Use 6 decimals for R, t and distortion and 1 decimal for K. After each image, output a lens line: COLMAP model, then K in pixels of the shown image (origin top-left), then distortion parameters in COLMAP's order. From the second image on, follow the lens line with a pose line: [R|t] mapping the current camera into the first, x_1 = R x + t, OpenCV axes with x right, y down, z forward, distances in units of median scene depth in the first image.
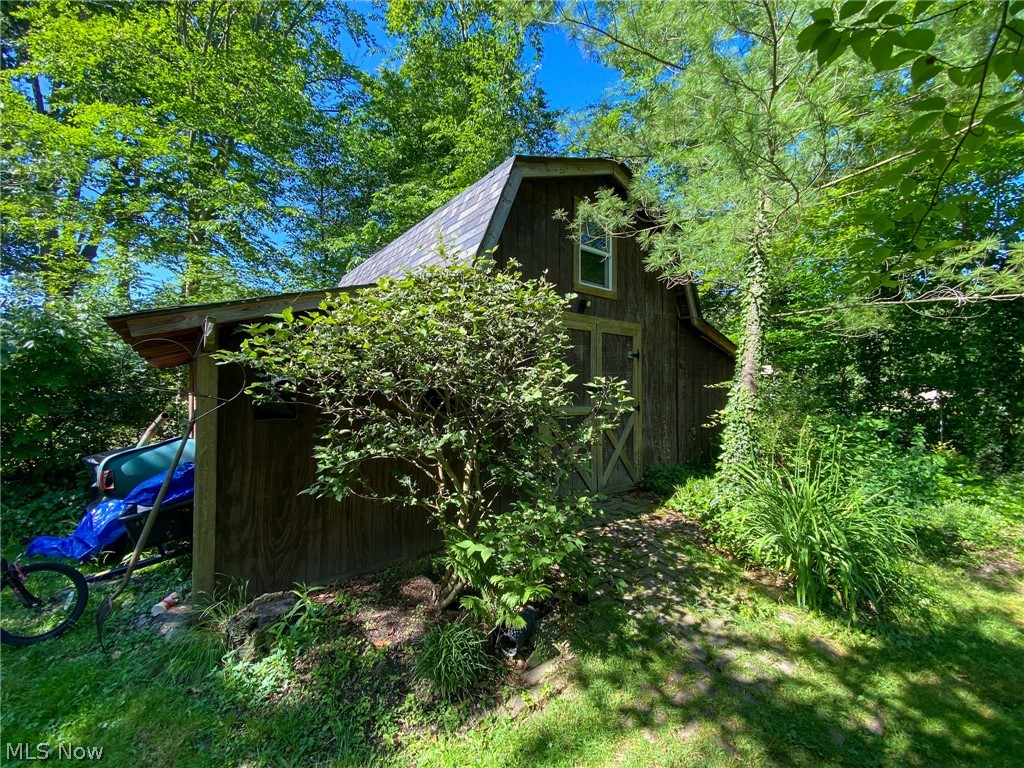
lens RADIAL K [[412.4, 0, 508.3], [0, 412.4, 385.3], [0, 0, 1]] dist [-0.000641, -0.006832]
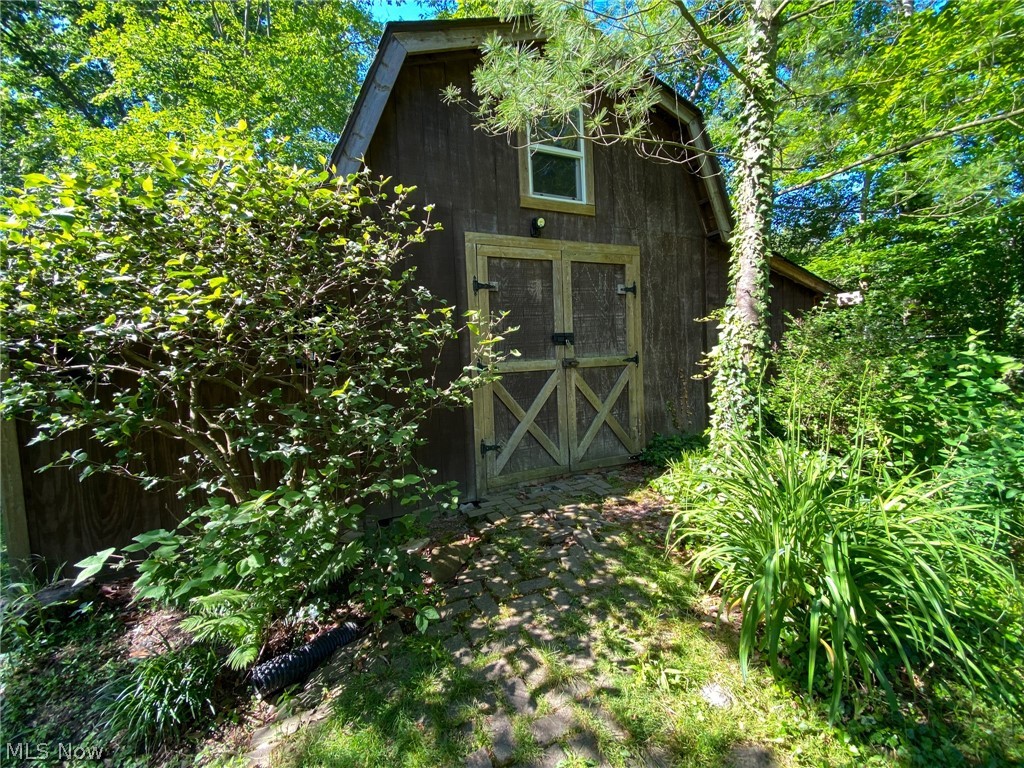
lens RADIAL K [[412.4, 0, 513.7], [0, 412.4, 386.3], [0, 0, 1]] dist [-0.000641, -0.006832]
pose [[0.971823, -0.034991, -0.233101, 0.362845], [0.053386, 0.995897, 0.073075, 0.050932], [0.229588, -0.083460, 0.969703, 0.268129]]
